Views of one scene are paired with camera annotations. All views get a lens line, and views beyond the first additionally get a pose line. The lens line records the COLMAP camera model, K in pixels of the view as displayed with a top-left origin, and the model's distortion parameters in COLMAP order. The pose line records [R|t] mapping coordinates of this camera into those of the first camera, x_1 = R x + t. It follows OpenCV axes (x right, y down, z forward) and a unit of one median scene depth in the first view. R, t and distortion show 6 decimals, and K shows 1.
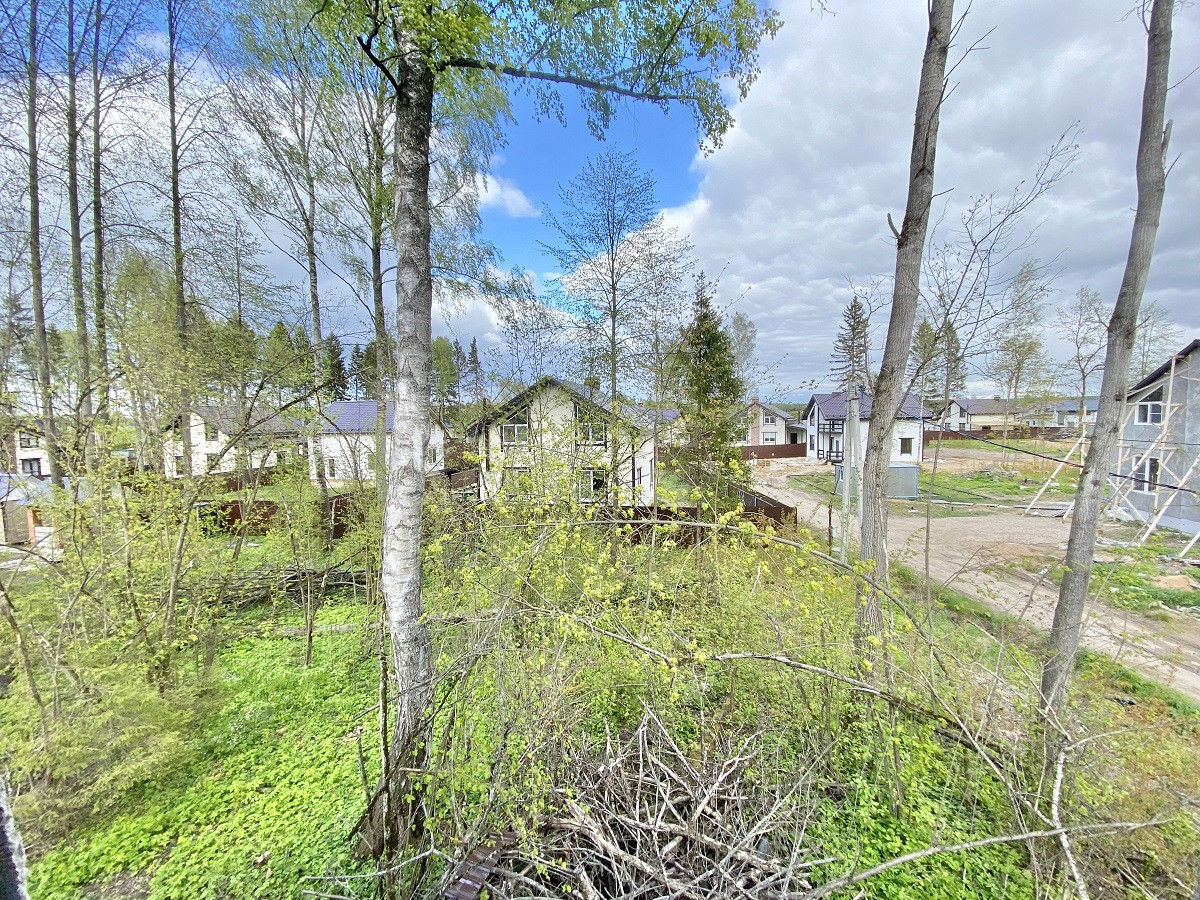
lens RADIAL K [[481.9, 0, 598.1], [0, 481.9, 448.8], [0, 0, 1]] dist [0.055910, -0.034065]
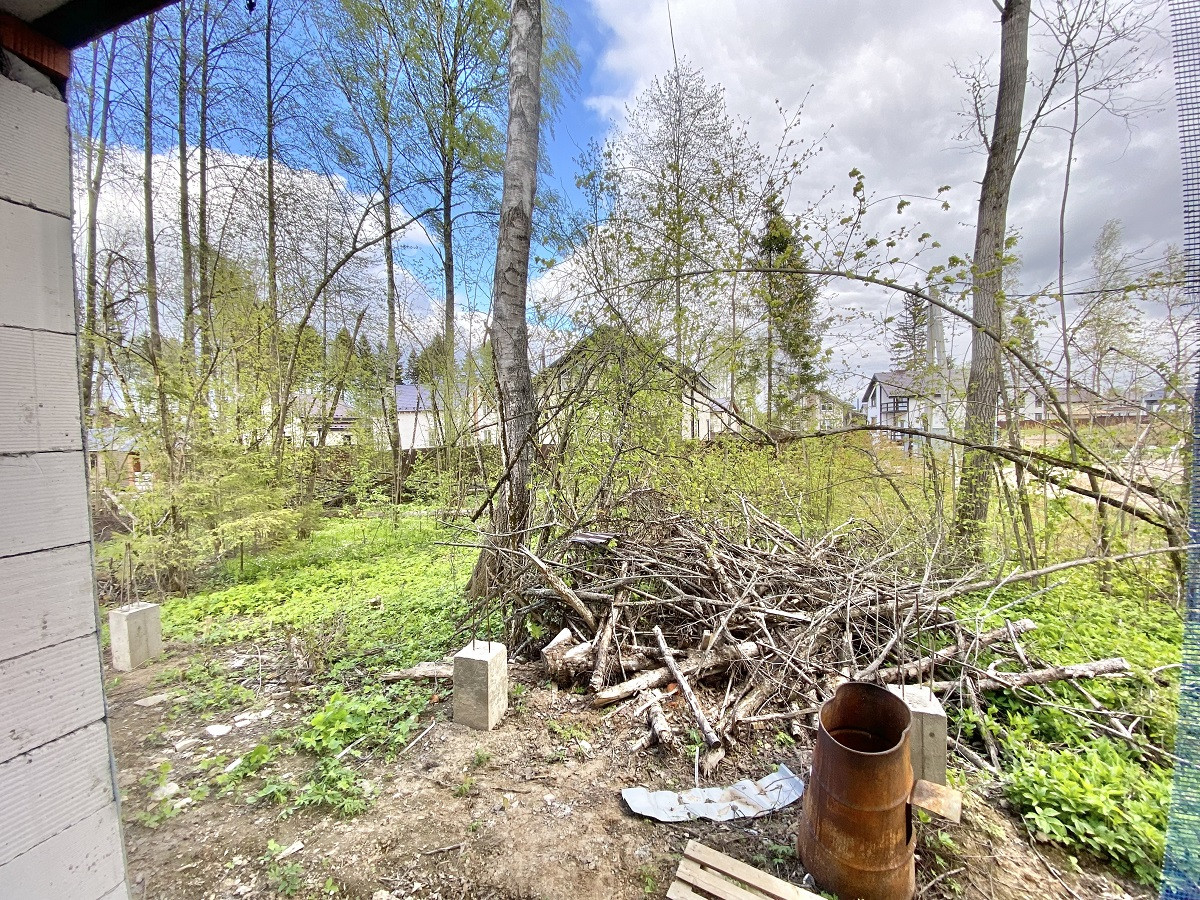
lens RADIAL K [[481.9, 0, 598.1], [0, 481.9, 448.8], [0, 0, 1]] dist [0.055910, -0.034065]
pose [[0.996158, 0.001923, -0.087556, -0.041327], [-0.004366, 0.999606, -0.027716, 0.185248], [0.087468, 0.027992, 0.995774, -0.003039]]
